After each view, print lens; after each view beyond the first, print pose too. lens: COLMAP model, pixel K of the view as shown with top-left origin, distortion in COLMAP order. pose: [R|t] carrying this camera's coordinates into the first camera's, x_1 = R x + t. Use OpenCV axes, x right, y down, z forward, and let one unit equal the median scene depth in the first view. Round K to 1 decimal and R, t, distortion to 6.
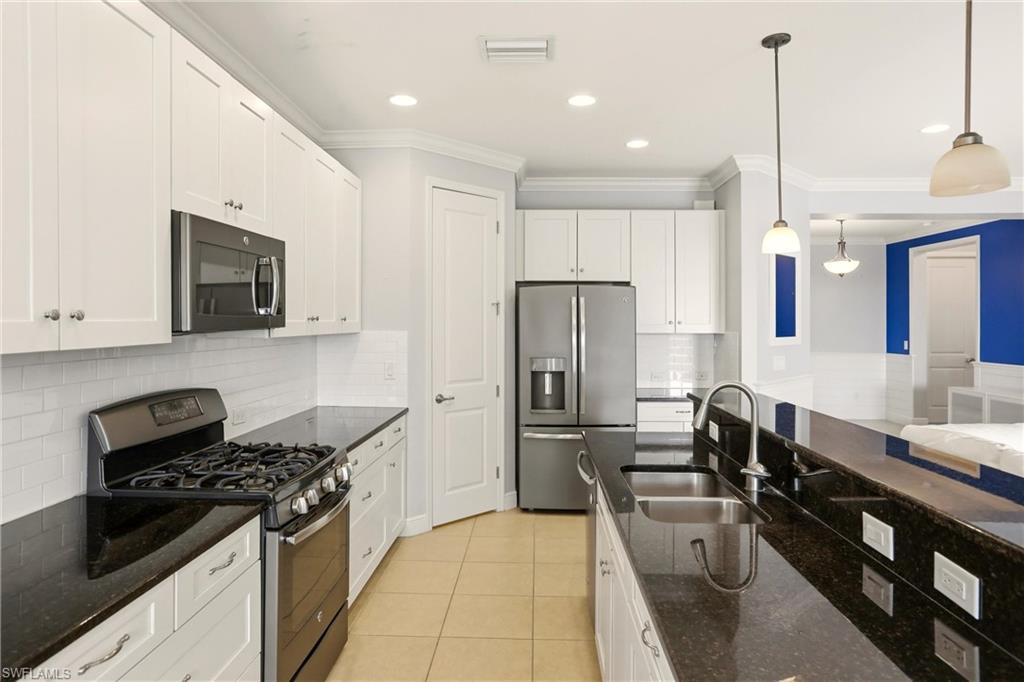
lens RADIAL K [[584.7, 0, 514.5], [0, 584.7, 320.8], [0, 0, 1]] dist [-0.025413, 0.002613]
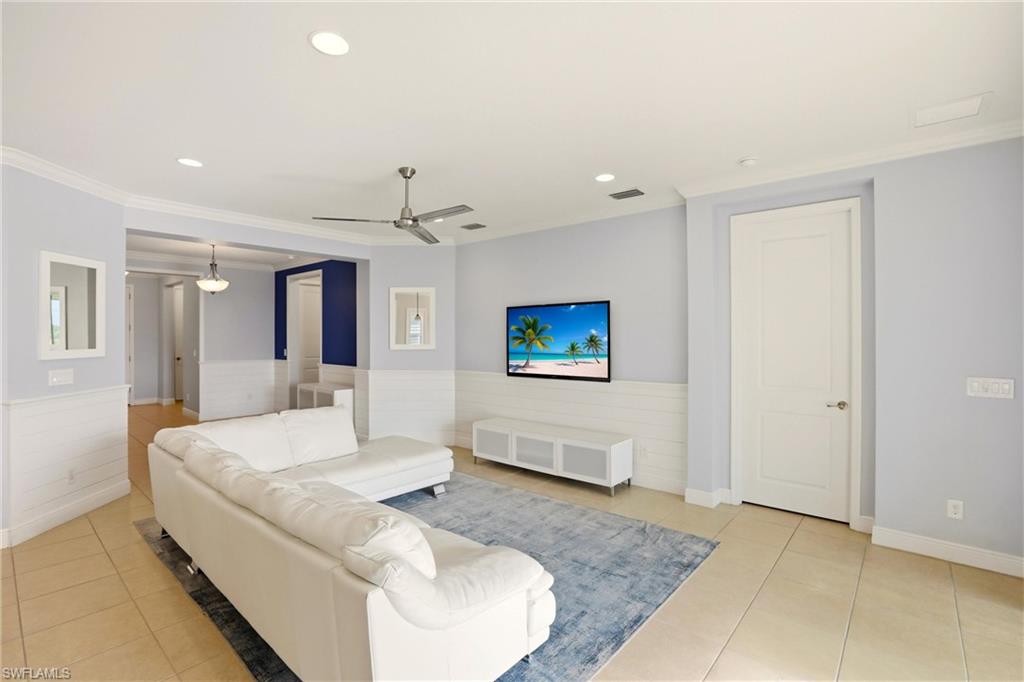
lens RADIAL K [[472.5, 0, 515.9], [0, 472.5, 334.0], [0, 0, 1]] dist [-0.046171, 0.014438]
pose [[0.622155, -0.001314, 0.782893, 0.357935], [0.000403, 0.999999, 0.001358, 0.001162], [-0.782894, -0.000529, 0.622155, -0.054050]]
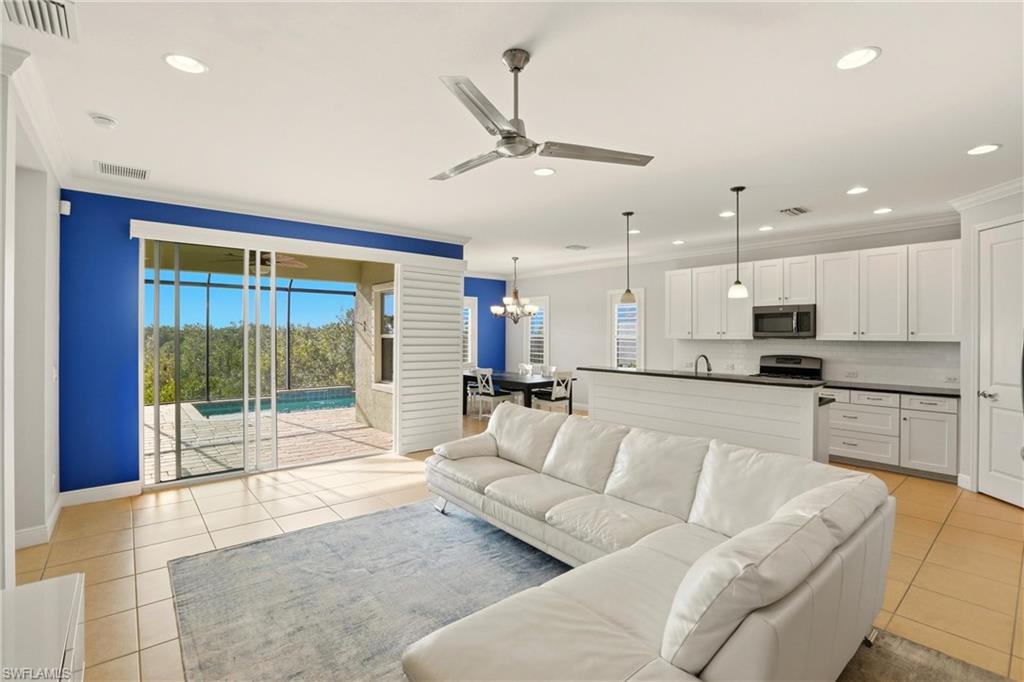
lens RADIAL K [[472.5, 0, 515.9], [0, 472.5, 334.0], [0, 0, 1]] dist [-0.046171, 0.014438]
pose [[-0.738647, -0.003966, -0.674080, 1.223544], [-0.003064, 0.999992, -0.002527, 0.005703], [0.674085, 0.000199, -0.738654, 0.984727]]
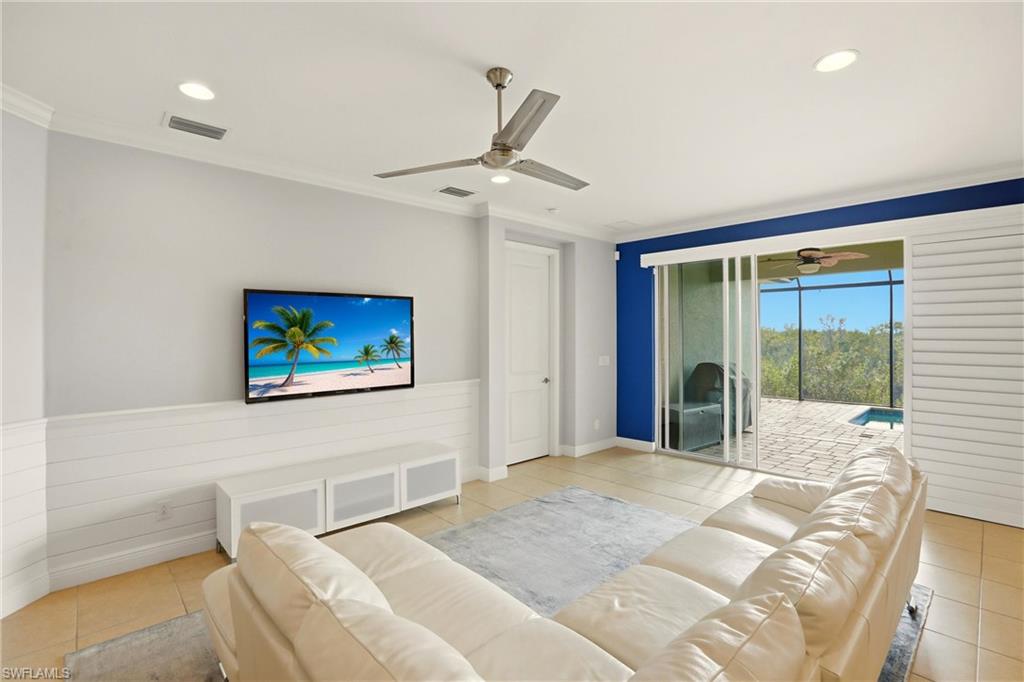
lens RADIAL K [[472.5, 0, 515.9], [0, 472.5, 334.0], [0, 0, 1]] dist [-0.046171, 0.014438]
pose [[-0.714072, 0.000162, 0.700073, 0.505147], [-0.001295, 0.999998, -0.001553, 0.002969], [-0.700072, -0.002015, -0.714070, 0.982083]]
